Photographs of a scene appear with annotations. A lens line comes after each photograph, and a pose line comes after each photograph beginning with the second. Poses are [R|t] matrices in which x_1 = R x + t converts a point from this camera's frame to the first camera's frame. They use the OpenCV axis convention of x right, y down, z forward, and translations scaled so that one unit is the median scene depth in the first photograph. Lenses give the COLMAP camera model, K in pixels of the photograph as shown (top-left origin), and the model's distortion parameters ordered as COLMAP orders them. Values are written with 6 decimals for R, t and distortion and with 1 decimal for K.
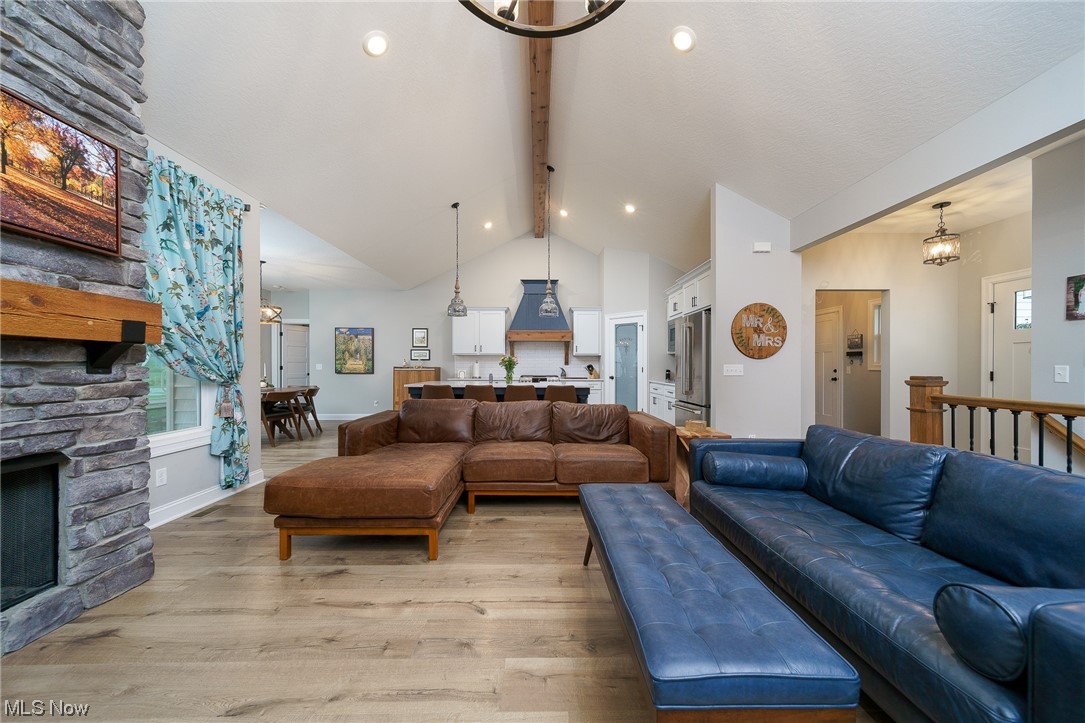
lens RADIAL K [[393.6, 0, 539.9], [0, 393.6, 372.7], [0, 0, 1]] dist [0.006908, 0.001411]
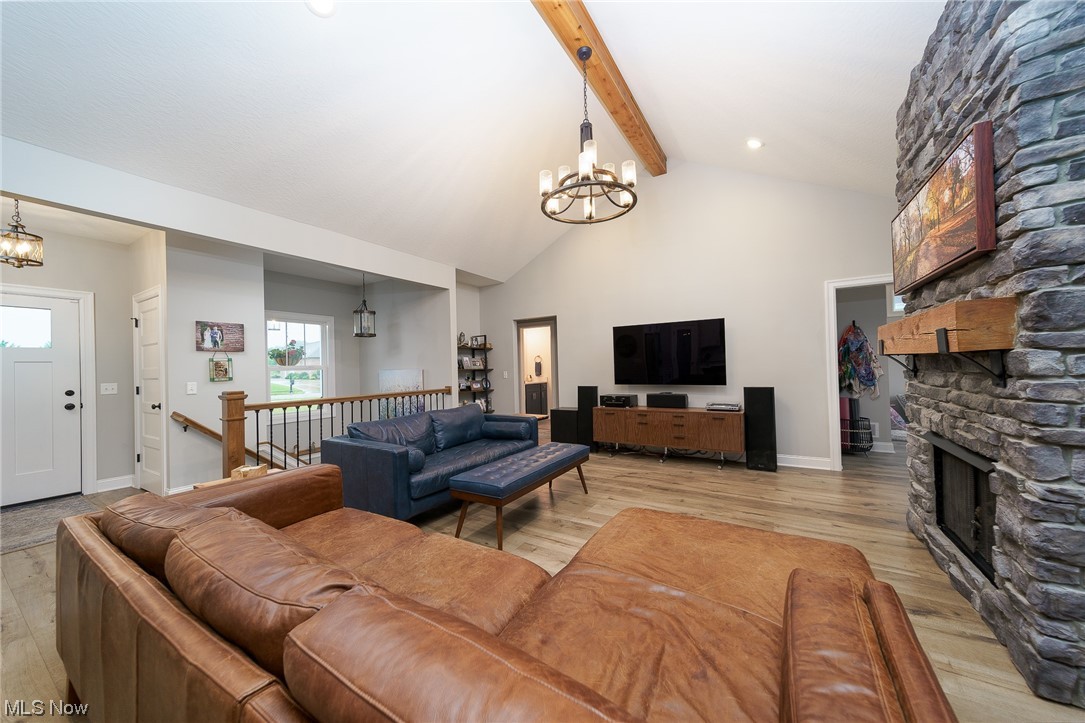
lens RADIAL K [[388.4, 0, 546.1], [0, 388.4, 362.6], [0, 0, 1]] dist [0.002239, 0.000020]
pose [[-0.851212, 0.022975, 0.524318, -0.398477], [0.029166, 0.999568, 0.003550, -0.046792], [-0.524010, 0.018314, -0.851515, 1.247531]]
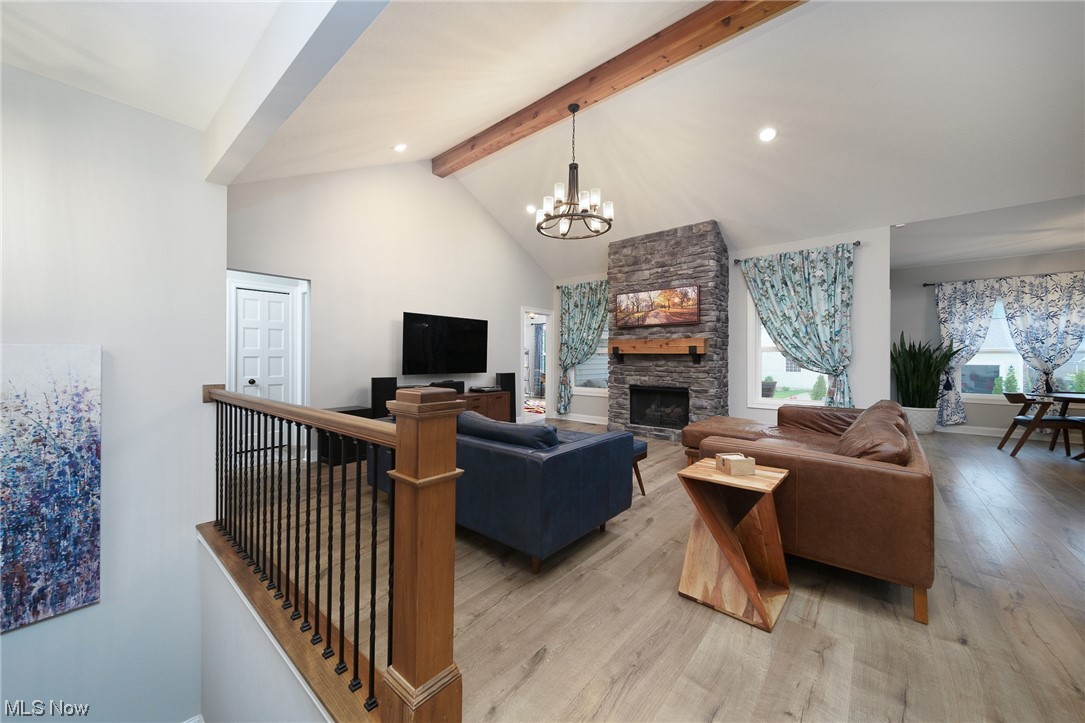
lens RADIAL K [[393.6, 0, 544.7], [0, 393.6, 356.7], [0, 0, 1]] dist [0.006908, 0.001411]
pose [[-0.655900, -0.004739, -0.754833, 0.989769], [-0.017166, 0.999815, 0.008638, -0.033654], [0.754653, 0.018623, -0.655860, 1.140481]]
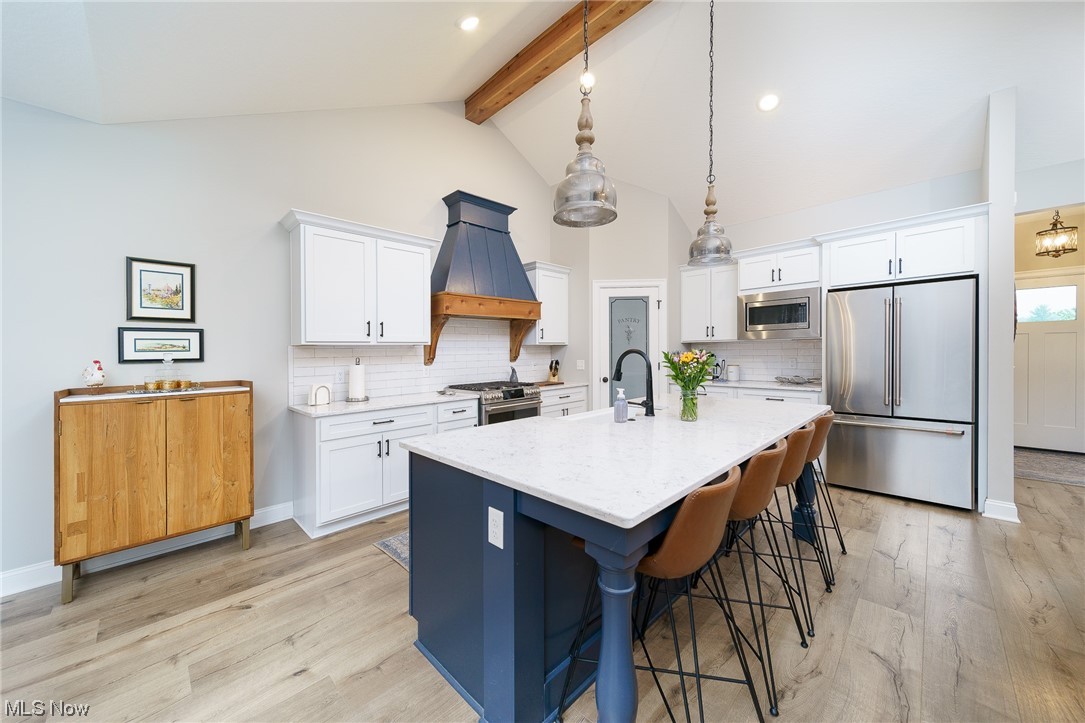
lens RADIAL K [[393.6, 0, 536.1], [0, 393.6, 356.3], [0, 0, 1]] dist [0.006908, 0.001411]
pose [[0.706719, -0.025483, 0.707035, -0.757336], [0.031710, 0.999488, 0.004327, -0.068368], [-0.706783, 0.019362, 0.707165, 1.362878]]
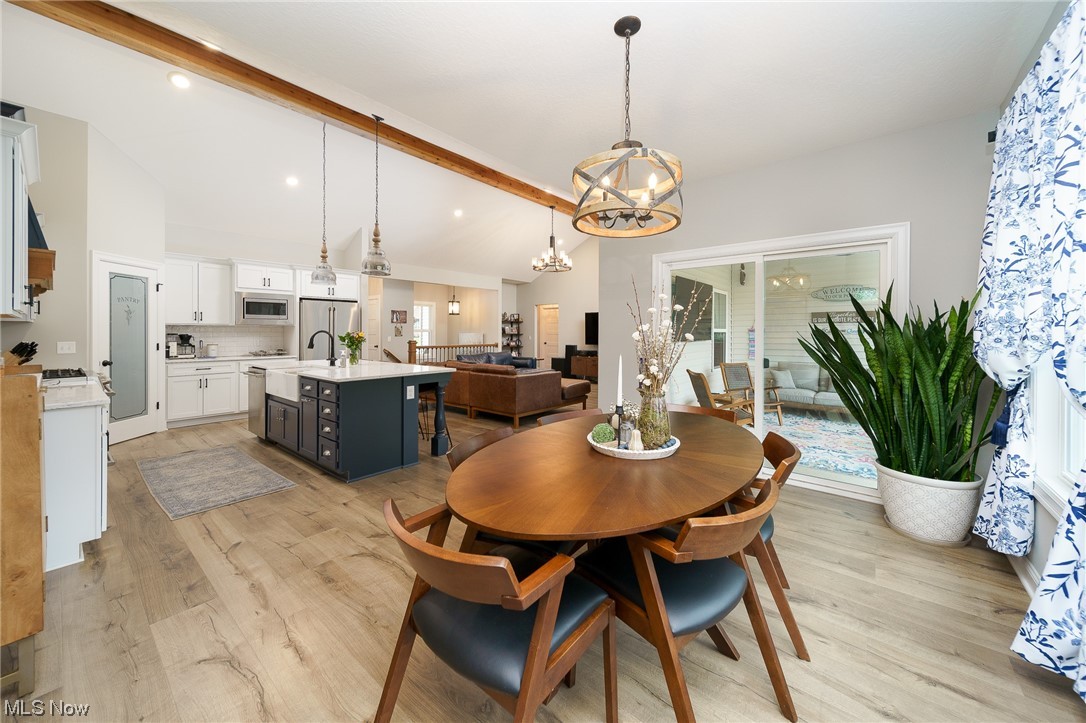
lens RADIAL K [[394.0, 0, 542.4], [0, 394.0, 342.9], [0, 0, 1]] dist [0.006908, 0.001411]
pose [[-0.769018, -0.023356, 0.638800, -1.483299], [0.005296, 0.999065, 0.042903, -0.082682], [-0.639205, 0.036376, -0.768175, 2.256405]]
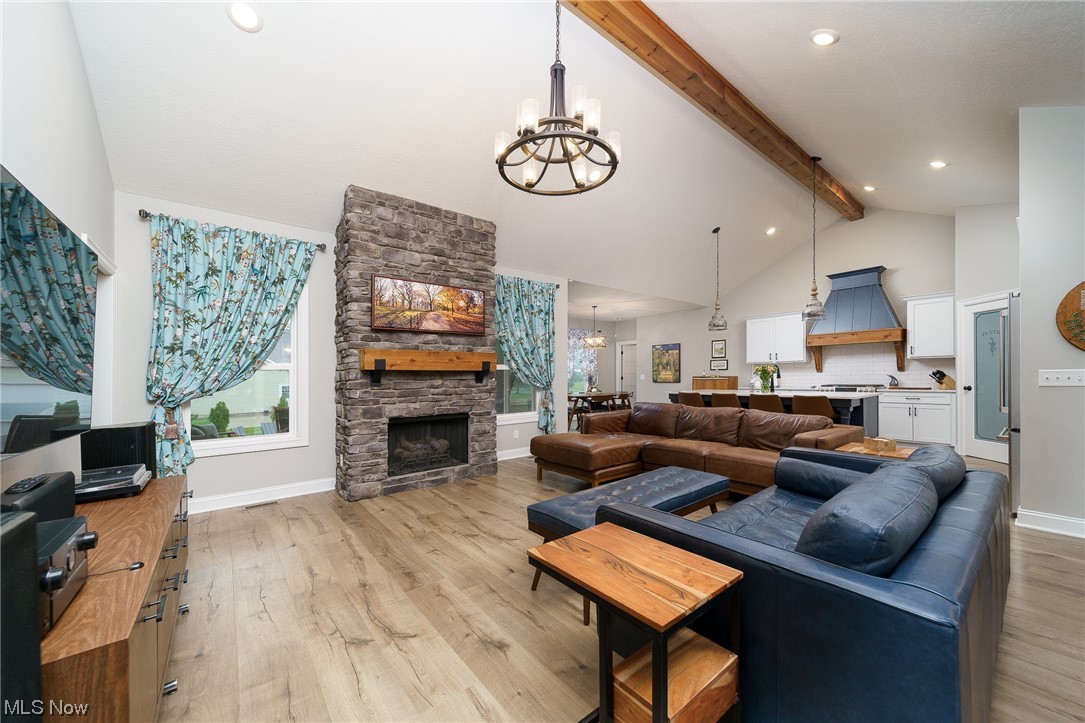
lens RADIAL K [[393.6, 0, 542.6], [0, 393.6, 375.8], [0, 0, 1]] dist [0.006908, 0.001411]
pose [[0.617881, -0.013190, -0.786161, 0.590937], [0.003224, 0.999893, -0.014243, -0.004447], [0.786265, 0.006266, 0.617858, -0.113616]]
